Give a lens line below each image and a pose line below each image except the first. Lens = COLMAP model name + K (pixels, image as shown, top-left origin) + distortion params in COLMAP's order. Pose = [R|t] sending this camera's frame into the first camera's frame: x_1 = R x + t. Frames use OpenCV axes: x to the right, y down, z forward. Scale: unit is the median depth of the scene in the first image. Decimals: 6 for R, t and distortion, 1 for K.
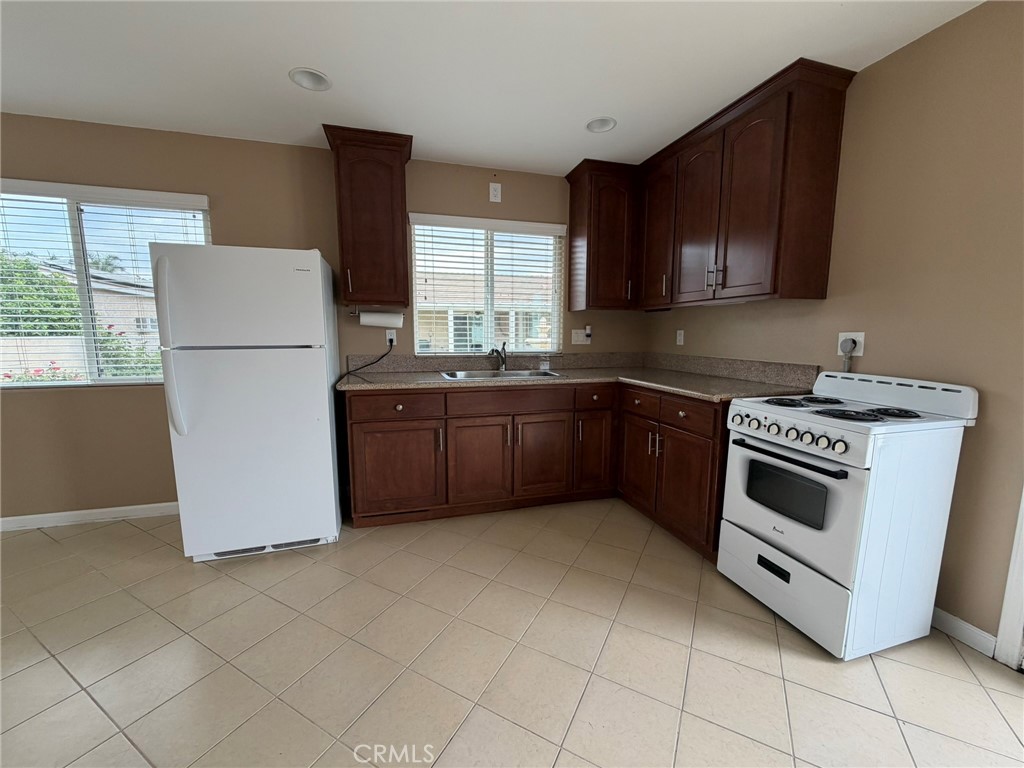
lens RADIAL K [[404.3, 0, 509.2], [0, 404.3, 388.3], [0, 0, 1]] dist [0.004640, 0.000373]
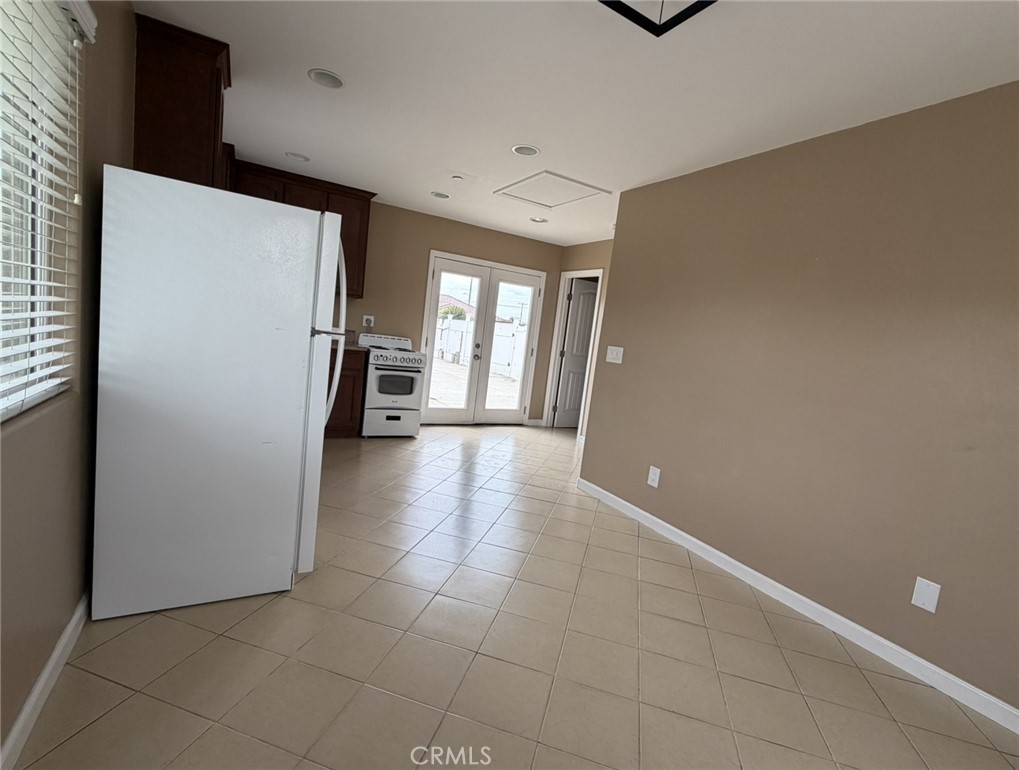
lens RADIAL K [[472.1, 0, 511.8], [0, 472.1, 385.3], [0, 0, 1]] dist [-0.000563, -0.000043]
pose [[-0.220553, -0.130706, 0.966578, -1.951937], [0.019200, 0.990207, 0.138282, -0.105202], [-0.975186, 0.049057, -0.215883, 0.826538]]
